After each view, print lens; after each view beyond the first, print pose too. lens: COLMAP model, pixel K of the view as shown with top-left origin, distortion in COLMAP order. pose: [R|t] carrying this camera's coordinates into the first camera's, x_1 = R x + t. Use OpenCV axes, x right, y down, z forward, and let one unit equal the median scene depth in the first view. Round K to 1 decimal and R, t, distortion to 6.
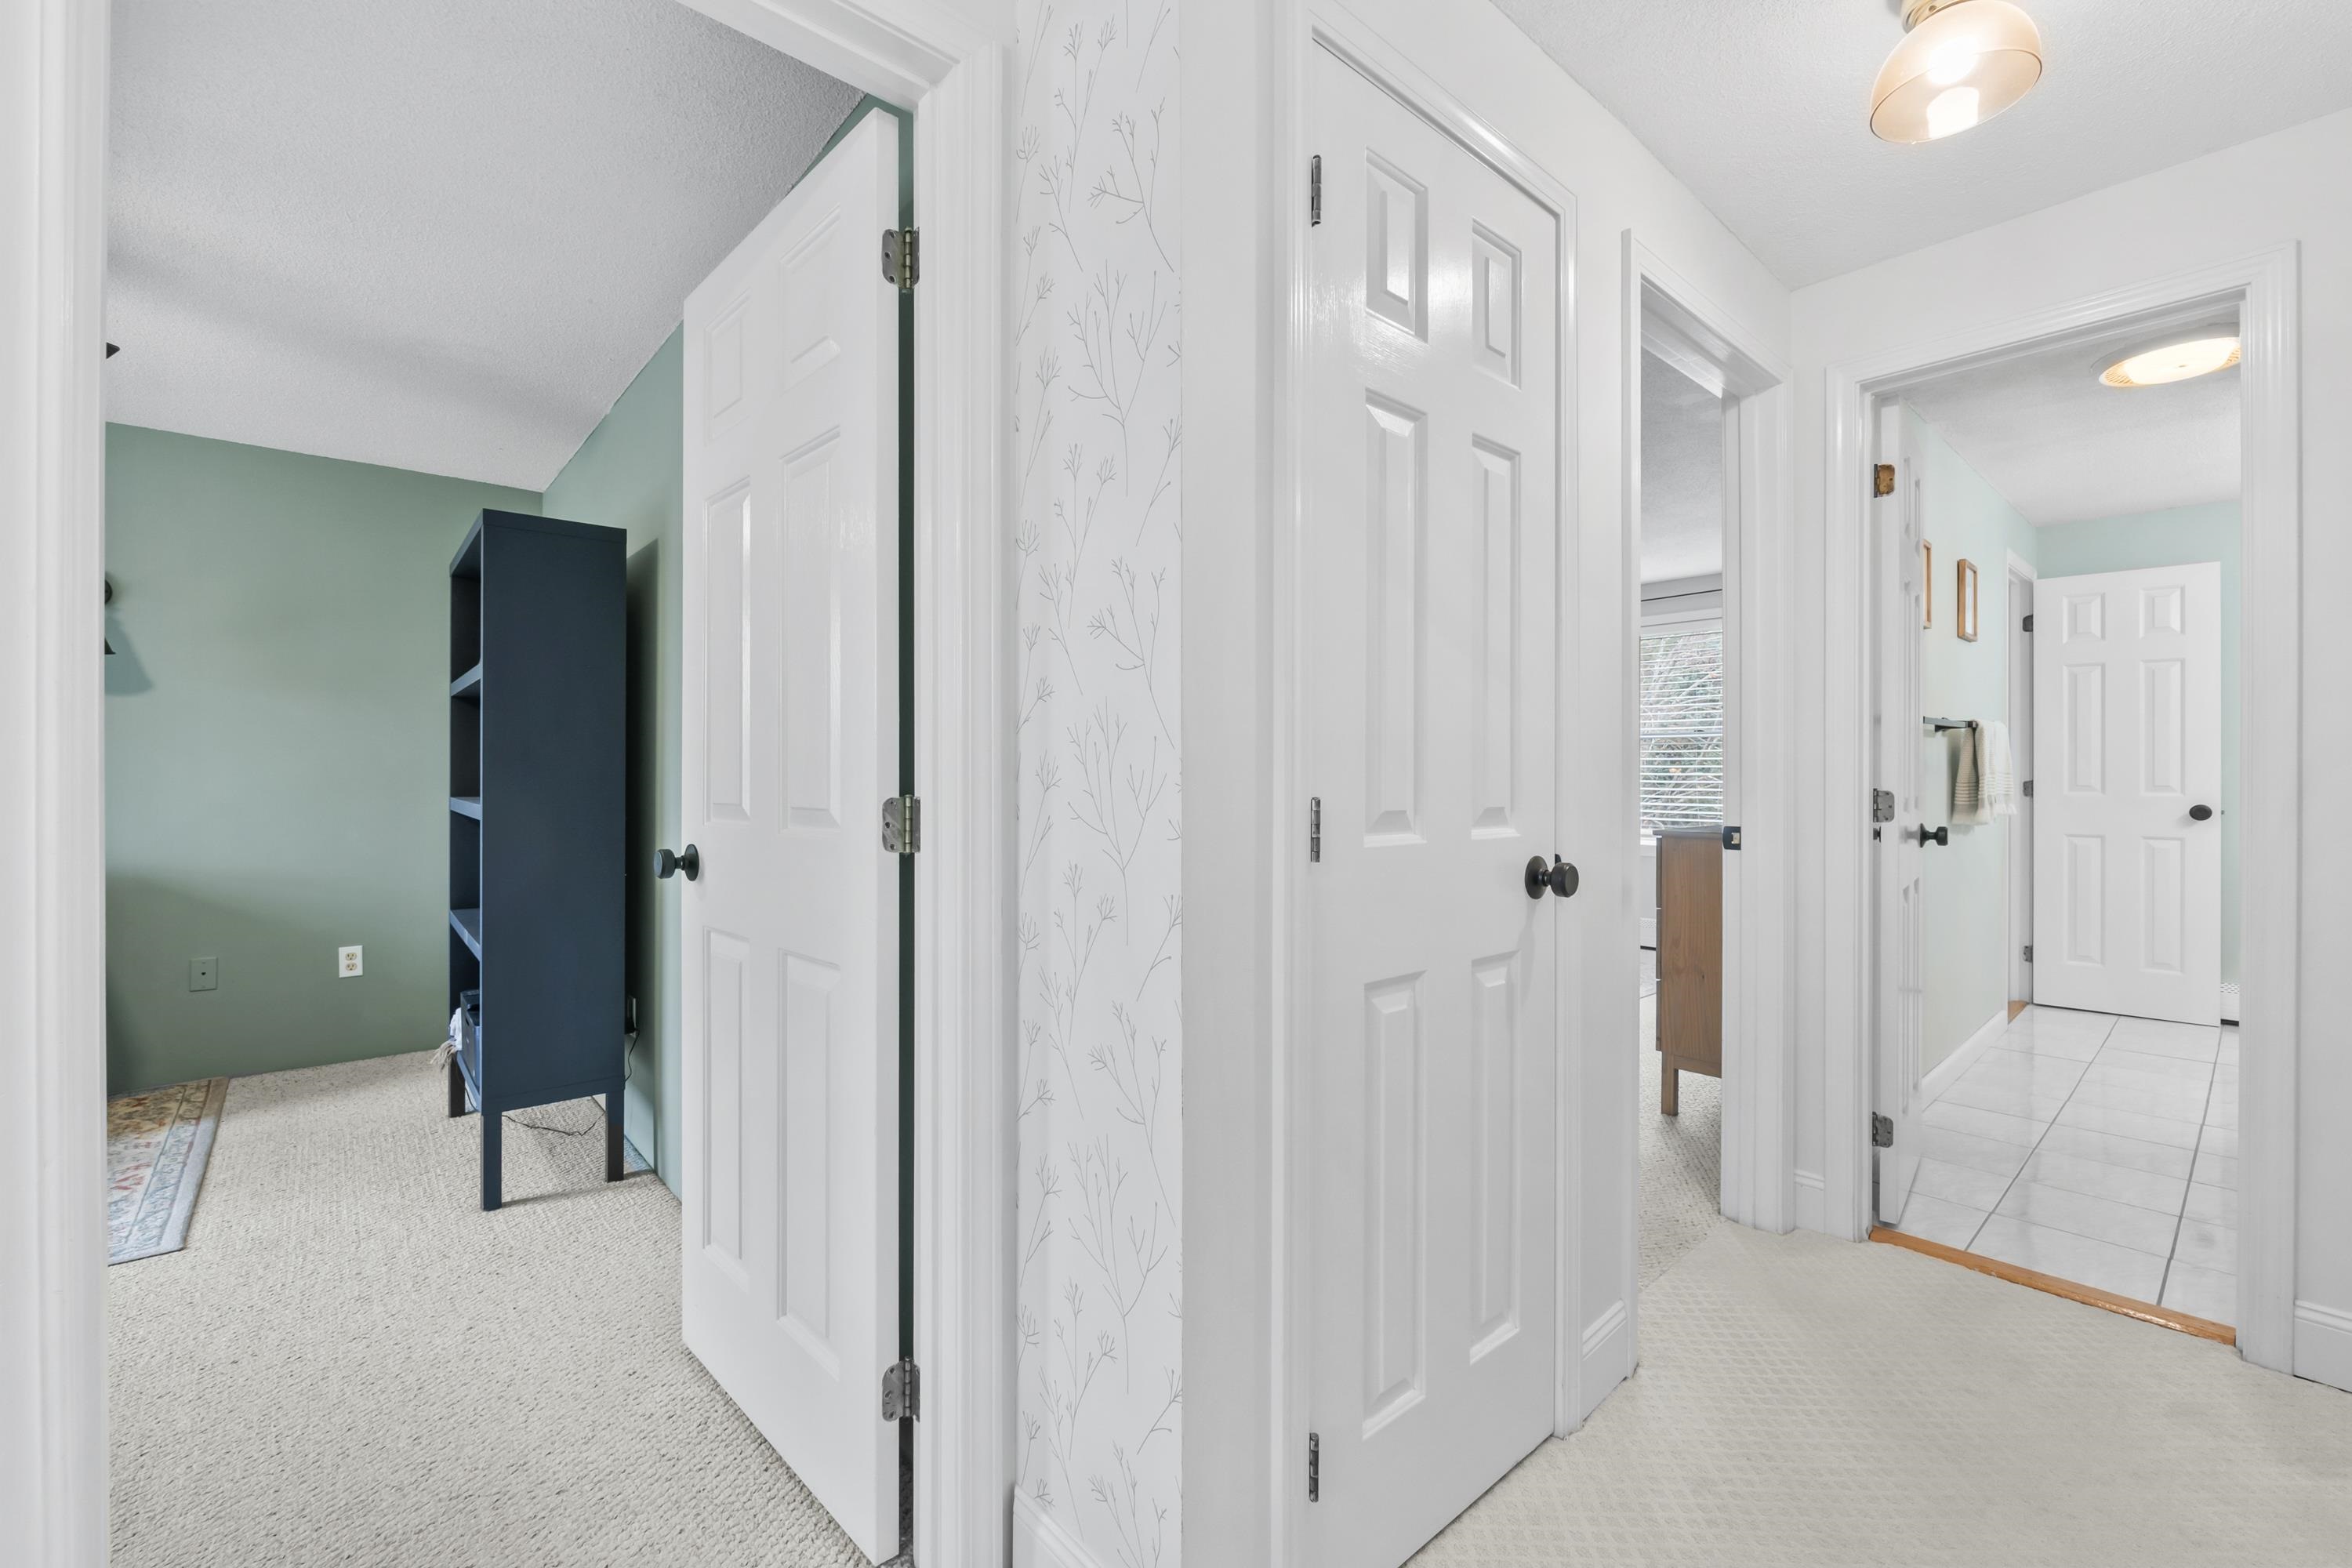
lens RADIAL K [[983.5, 0, 1170.7], [0, 983.5, 778.9], [0, 0, 1]] dist [-0.009125, -0.000500]
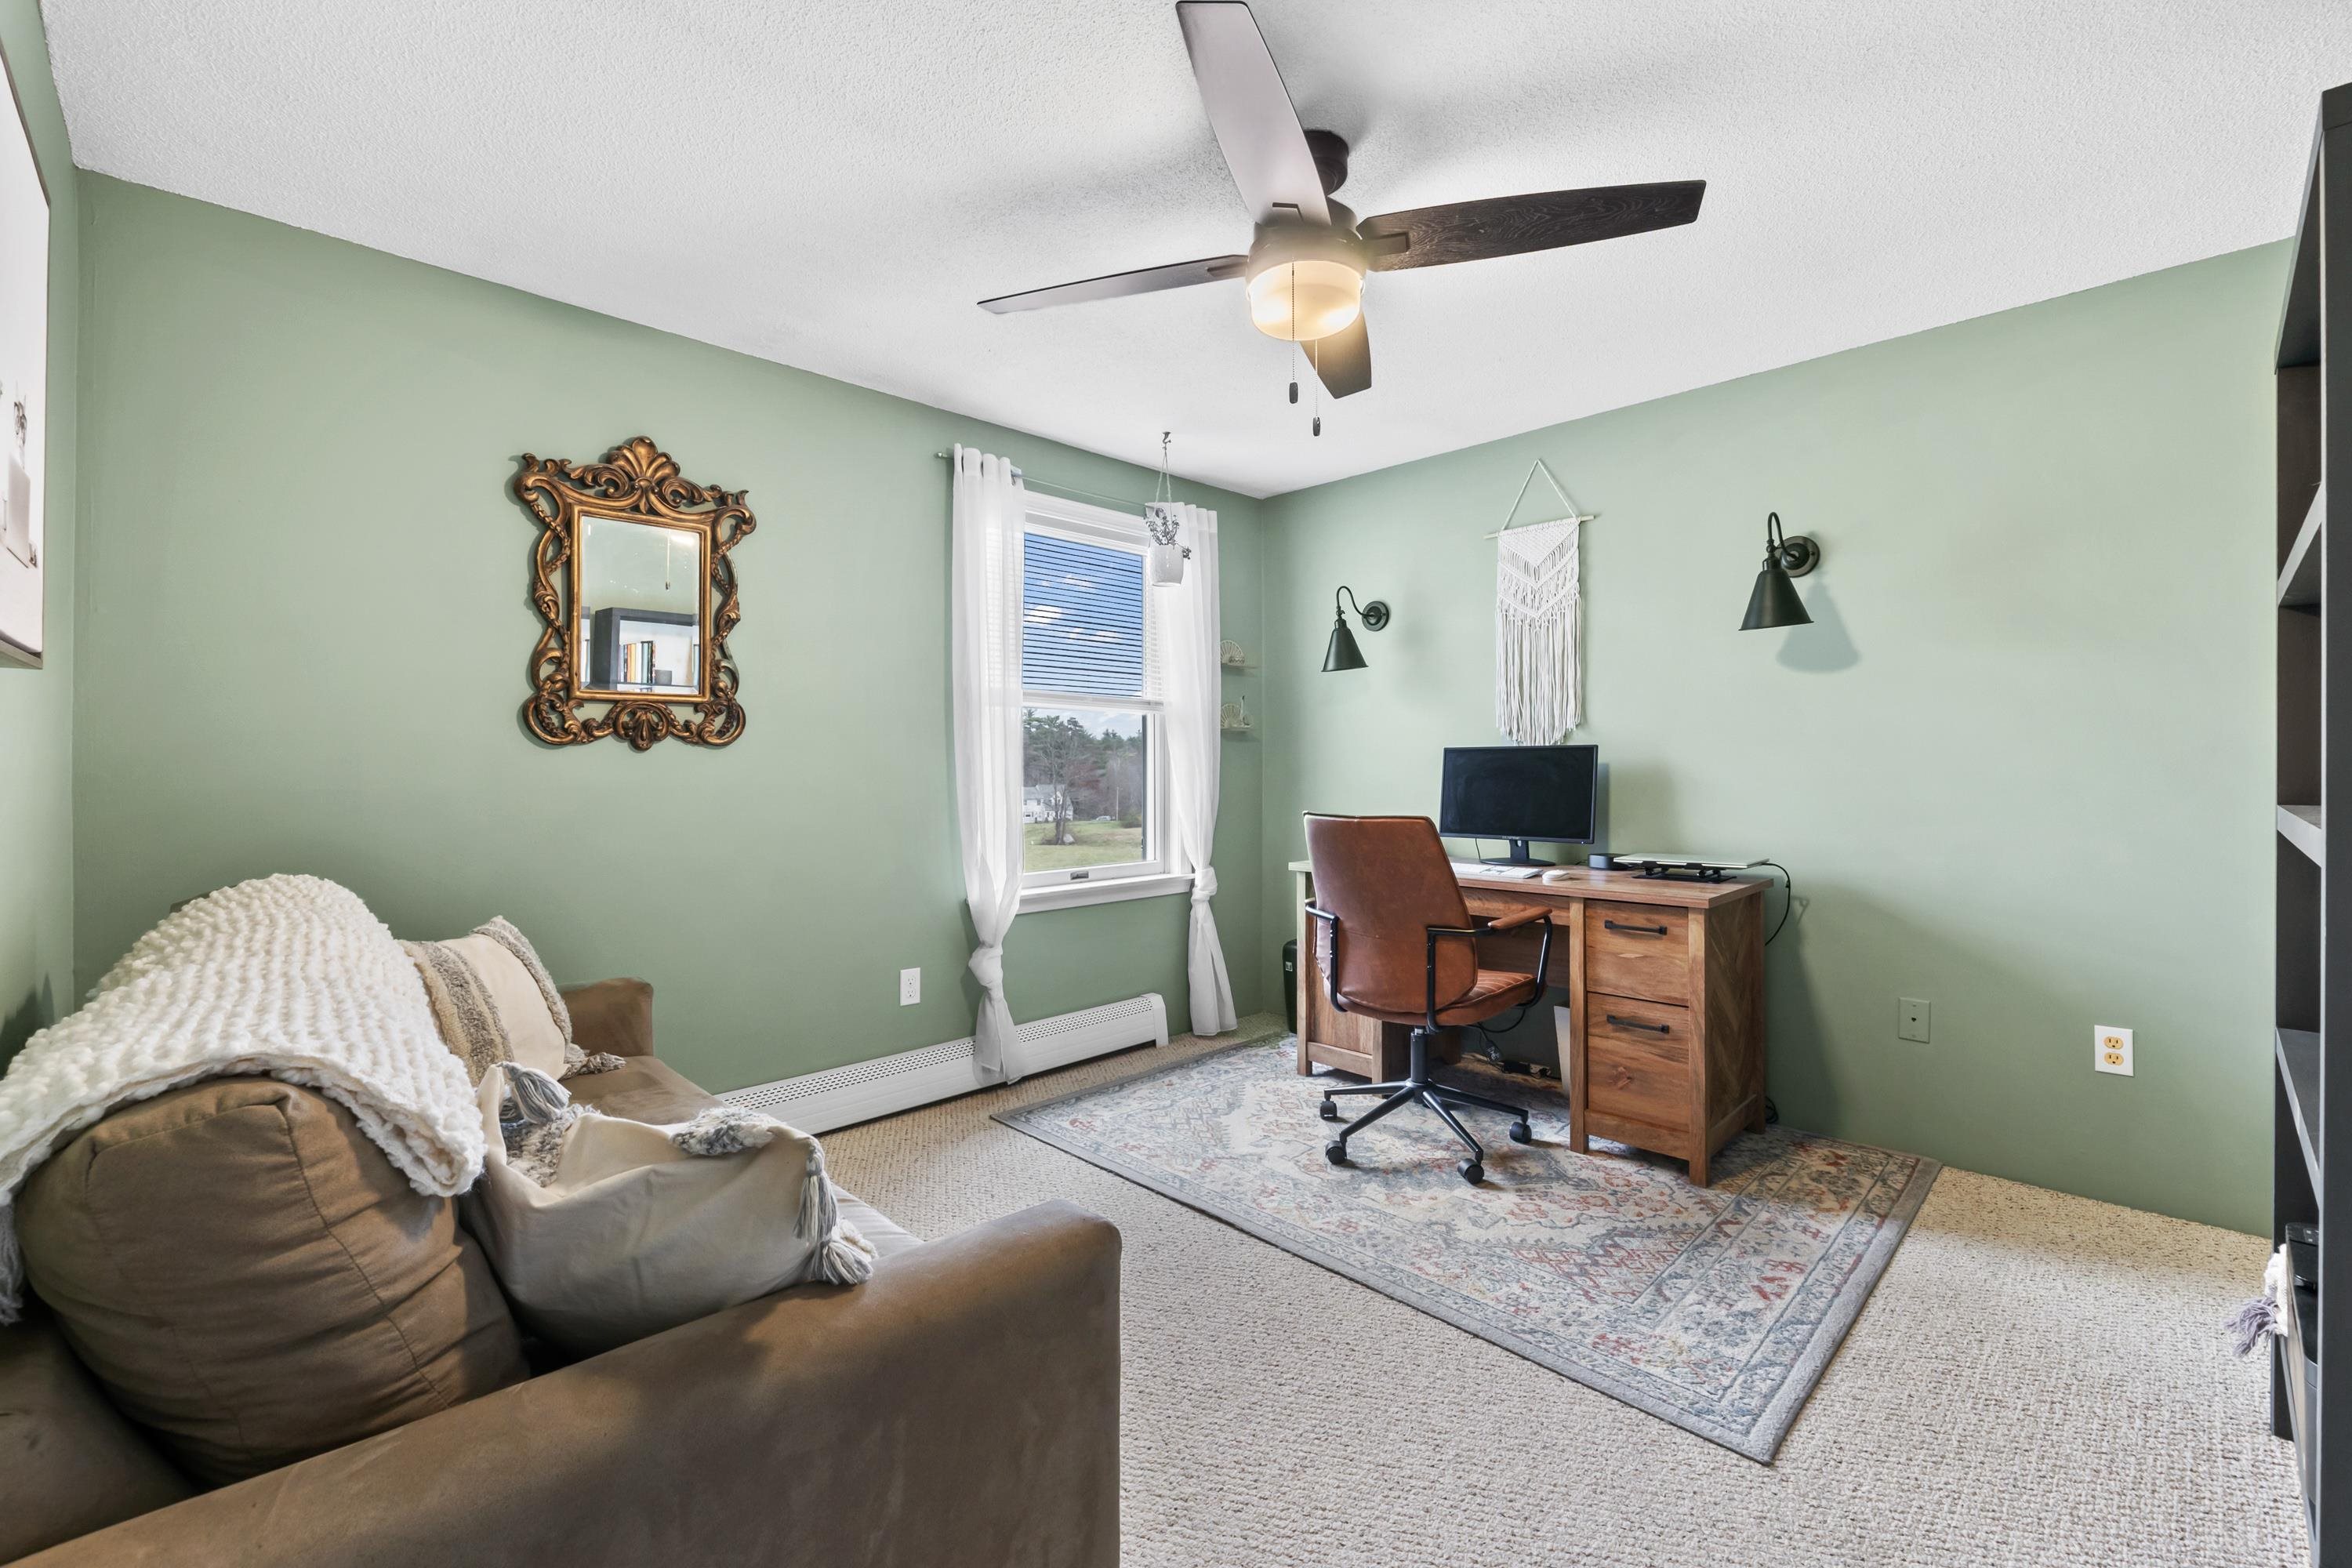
lens RADIAL K [[983.5, 0, 1169.3], [0, 983.5, 774.1], [0, 0, 1]] dist [-0.009125, -0.000500]
pose [[0.048798, 0.001227, -0.998808, -0.266274], [0.001759, 0.999998, 0.001315, 0.000405], [0.998807, -0.001821, 0.048796, 0.408252]]
